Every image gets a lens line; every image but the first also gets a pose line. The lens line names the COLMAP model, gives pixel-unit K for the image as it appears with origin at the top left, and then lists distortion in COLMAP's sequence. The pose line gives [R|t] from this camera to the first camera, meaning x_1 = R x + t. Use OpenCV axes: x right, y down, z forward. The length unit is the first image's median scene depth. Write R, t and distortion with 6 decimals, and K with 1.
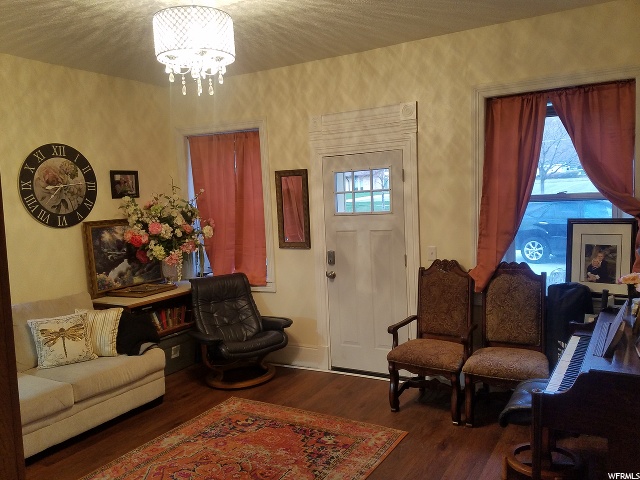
lens RADIAL K [[531.6, 0, 317.6], [0, 531.6, 243.7], [0, 0, 1]] dist [0.284731, -0.455709]
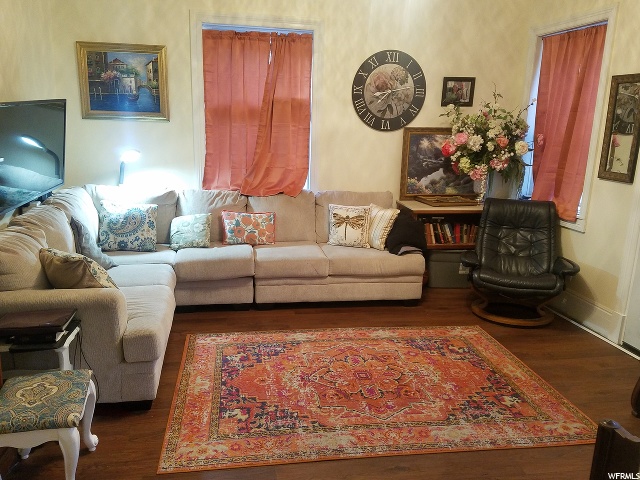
lens RADIAL K [[531.6, 0, 317.6], [0, 531.6, 243.7], [0, 0, 1]] dist [0.284731, -0.455709]
pose [[0.648022, 0.235676, -0.724240, 0.284447], [-0.128965, 0.971142, 0.200628, -0.008767], [0.750623, -0.036610, 0.659715, 0.160128]]
